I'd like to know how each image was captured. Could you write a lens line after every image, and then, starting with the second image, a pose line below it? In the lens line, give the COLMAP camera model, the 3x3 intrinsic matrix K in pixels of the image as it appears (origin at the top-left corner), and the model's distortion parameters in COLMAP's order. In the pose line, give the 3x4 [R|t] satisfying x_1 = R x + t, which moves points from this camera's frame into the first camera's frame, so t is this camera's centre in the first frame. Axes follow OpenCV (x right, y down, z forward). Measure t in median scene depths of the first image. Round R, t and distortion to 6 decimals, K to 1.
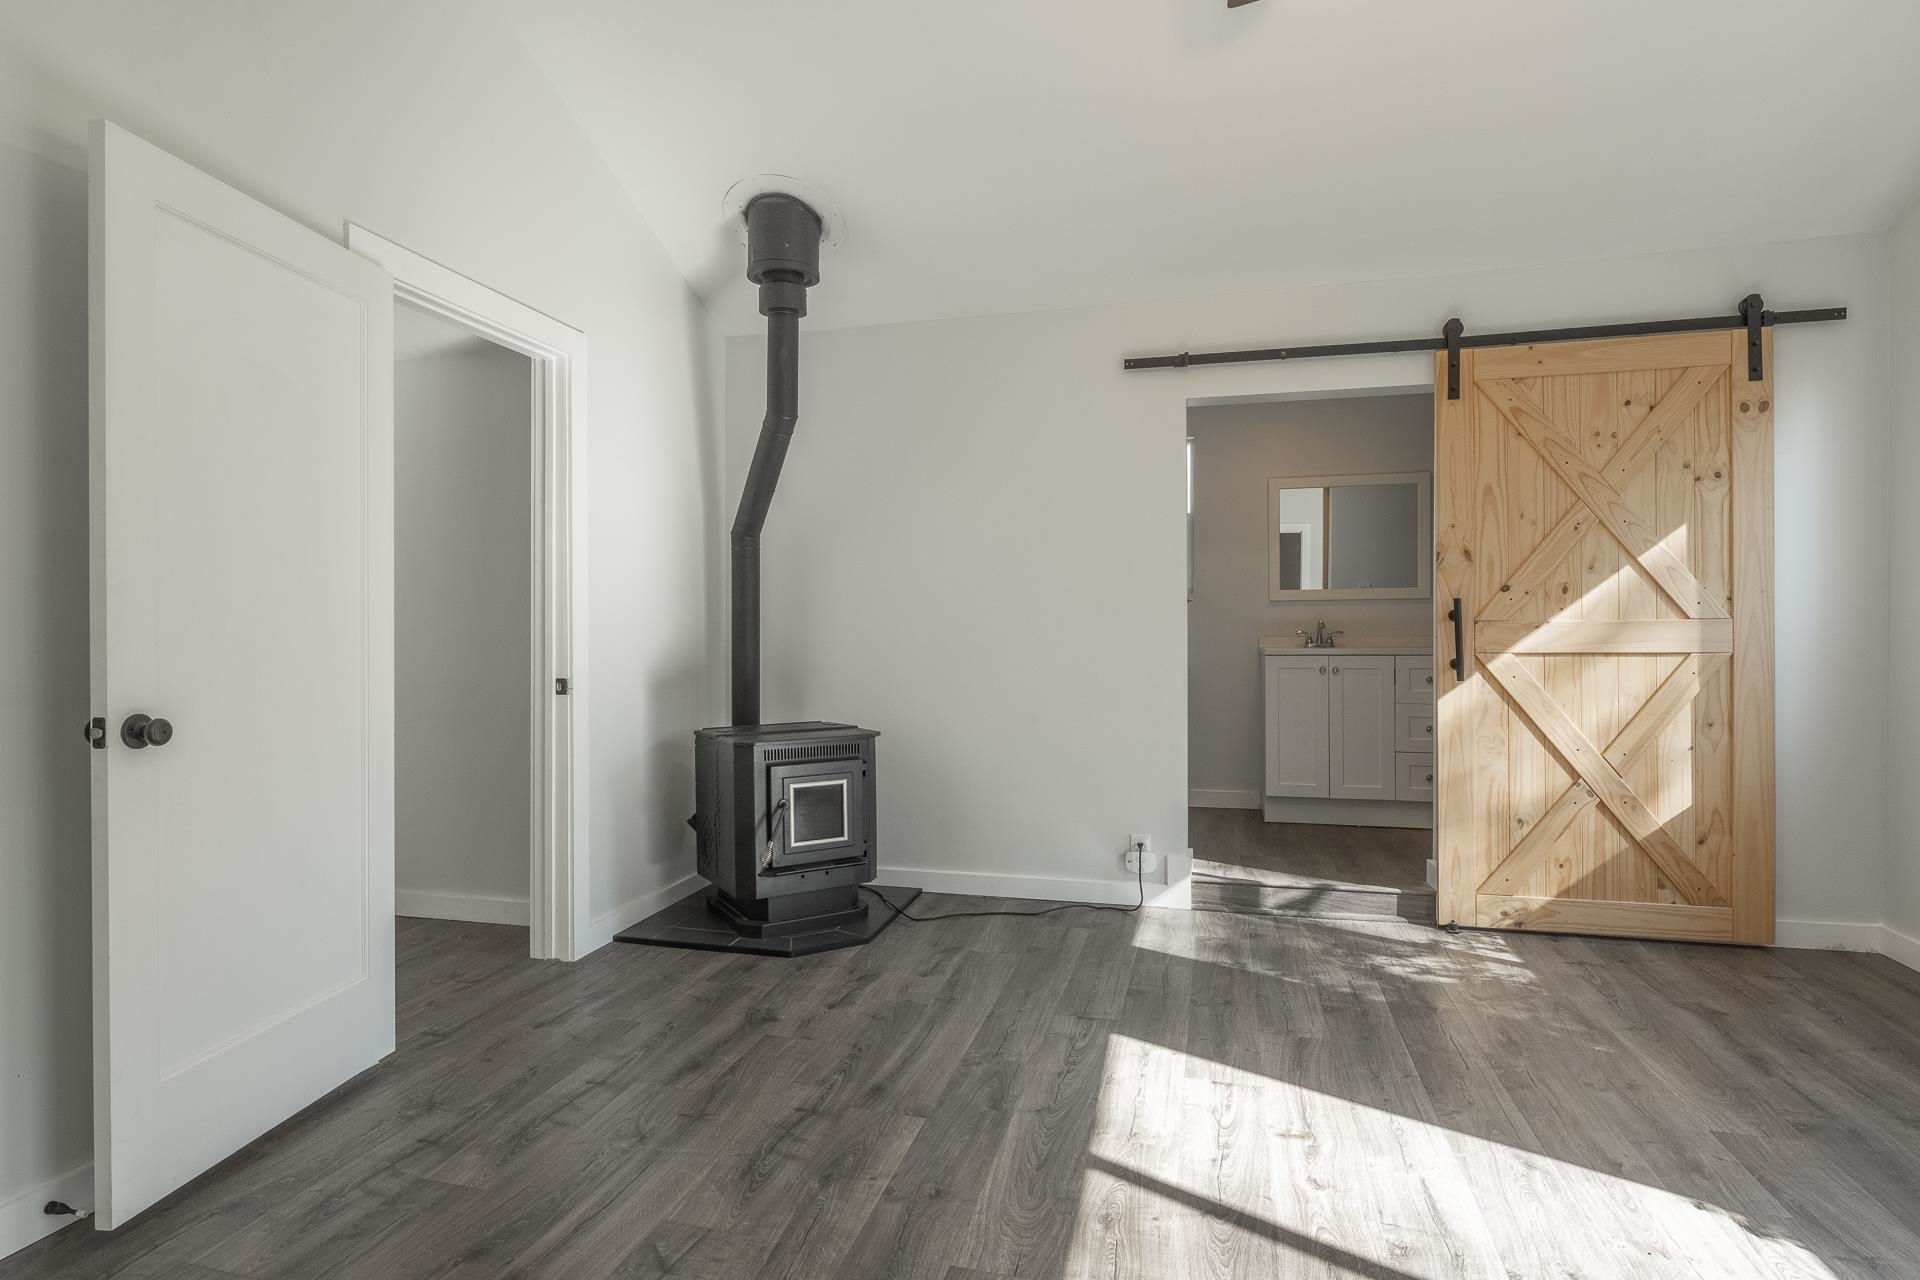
lens RADIAL K [[1009.0, 0, 960.0], [0, 1009.0, 640.0], [0, 0, 1]] dist [0.000529, 0.000147]
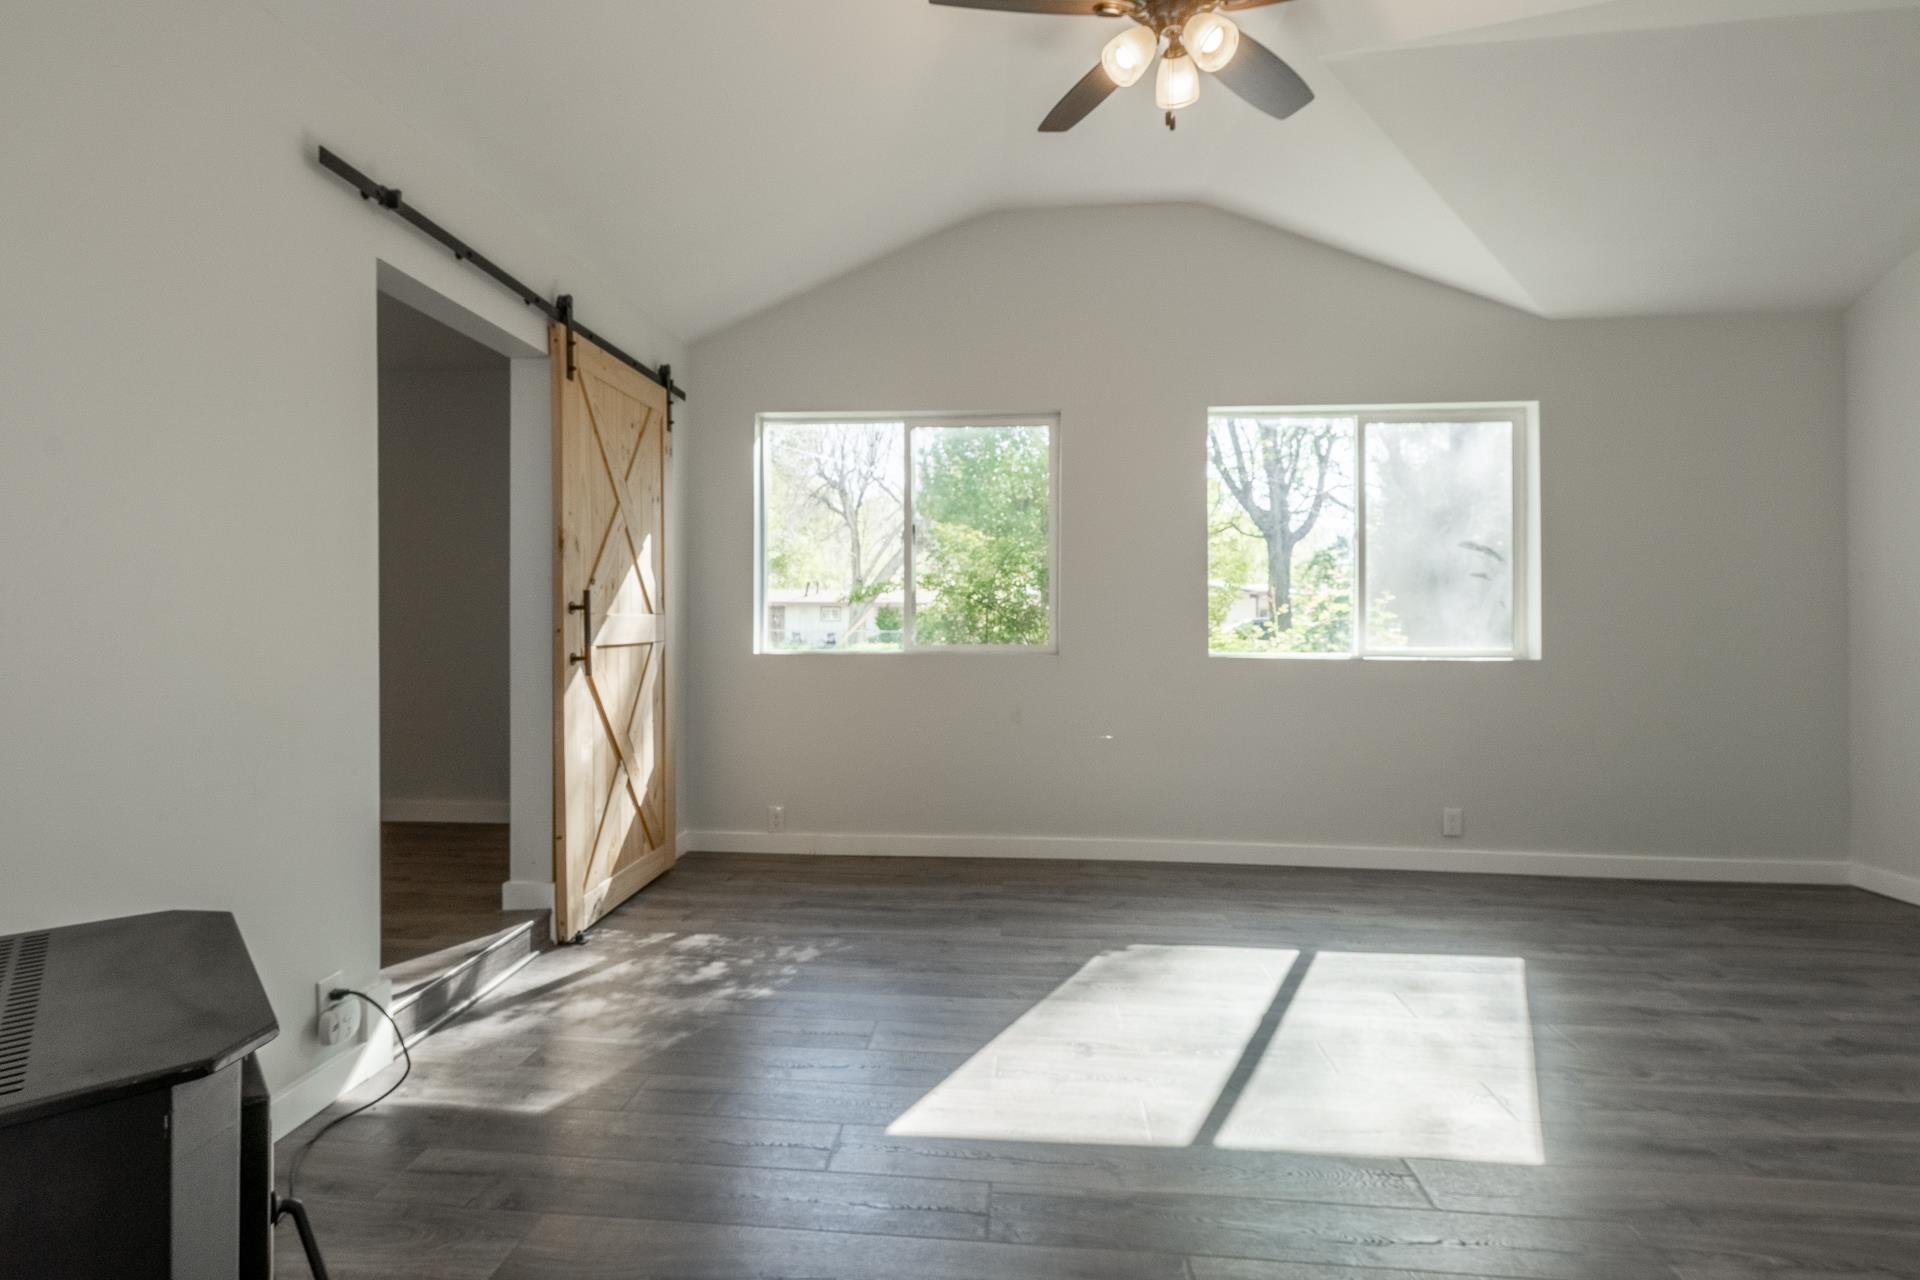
lens RADIAL K [[968.0, 0, 954.5], [0, 968.0, 614.8], [0, 0, 1]] dist [0.001795, 0.000021]
pose [[-0.155395, 0.002808, 0.987848, -0.510513], [0.007306, 0.999972, -0.001693, -0.014953], [-0.987825, 0.006955, -0.155411, 0.876720]]
